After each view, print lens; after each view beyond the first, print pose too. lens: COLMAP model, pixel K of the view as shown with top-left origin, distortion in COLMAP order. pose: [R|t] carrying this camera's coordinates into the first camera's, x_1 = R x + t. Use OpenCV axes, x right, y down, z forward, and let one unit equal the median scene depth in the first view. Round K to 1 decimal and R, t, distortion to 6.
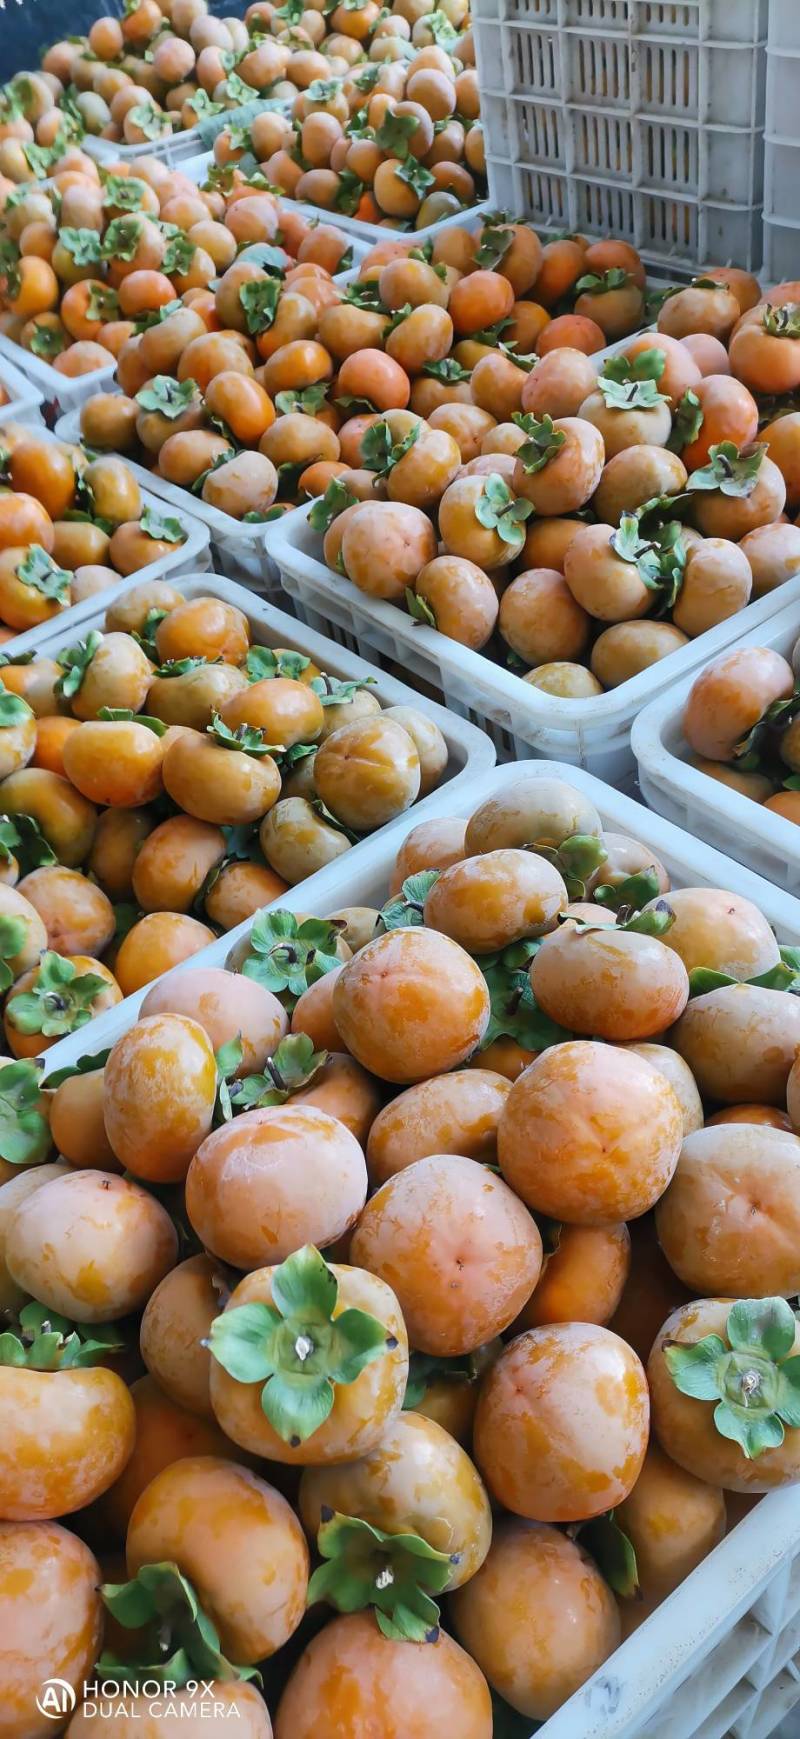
lens RADIAL K [[1298.8, 0, 400.0], [0, 1298.8, 869.5], [0, 0, 1]] dist [0.014314, 0.000817]
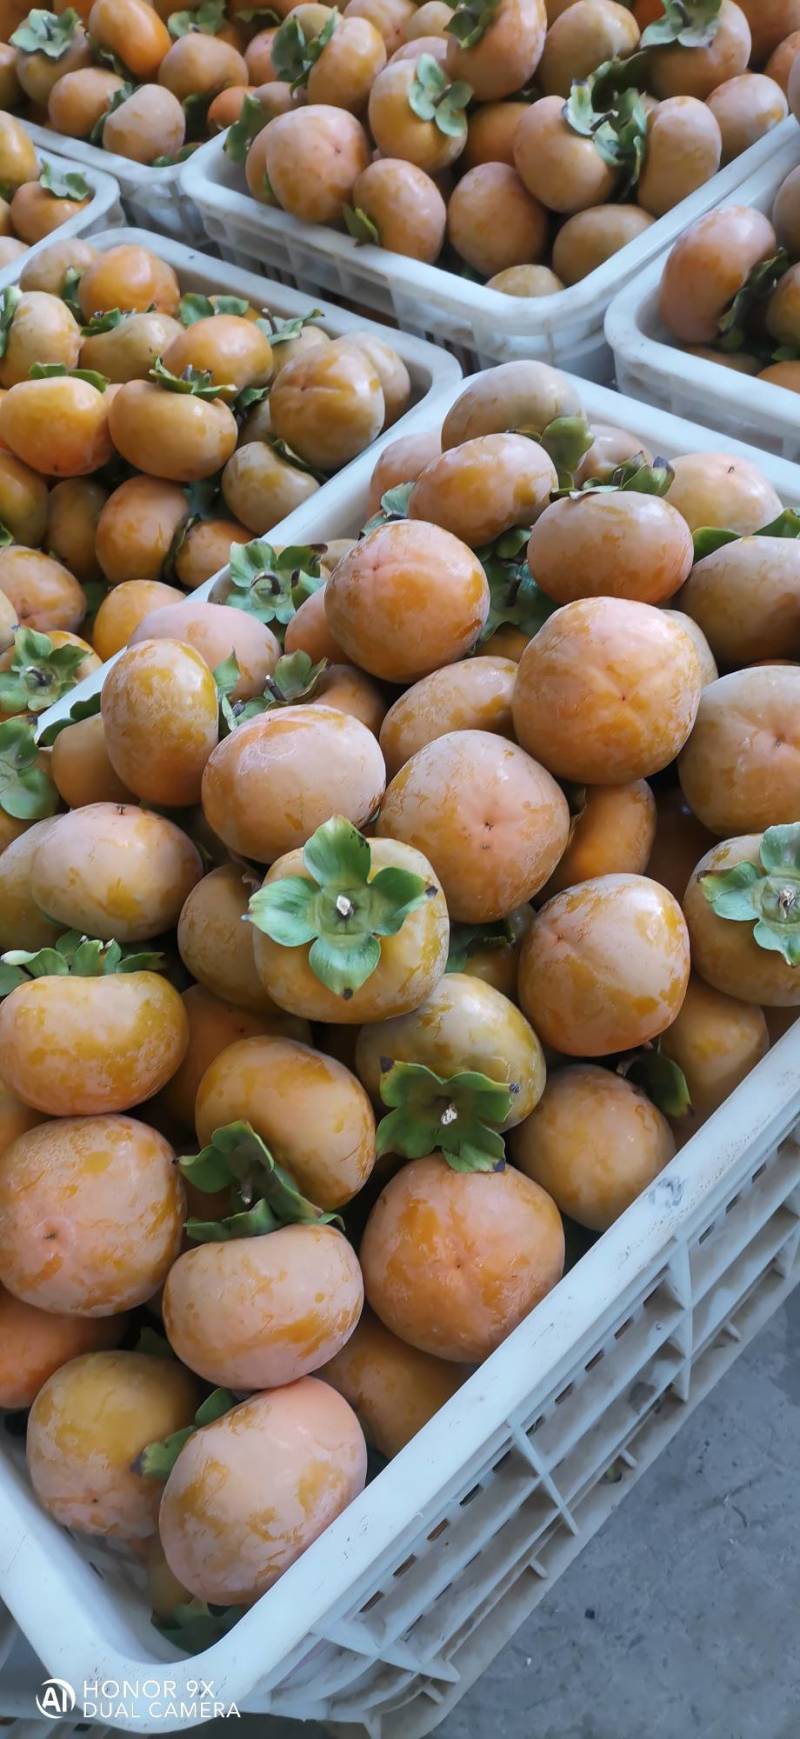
lens RADIAL K [[1312.2, 0, 400.0], [0, 1312.2, 869.5], [0, 0, 1]] dist [0.008904, -0.005337]
pose [[0.993160, -0.116701, 0.003743, -0.024371], [0.113740, 0.974212, 0.194870, 0.112821], [-0.026388, -0.193111, 0.980822, 0.012254]]
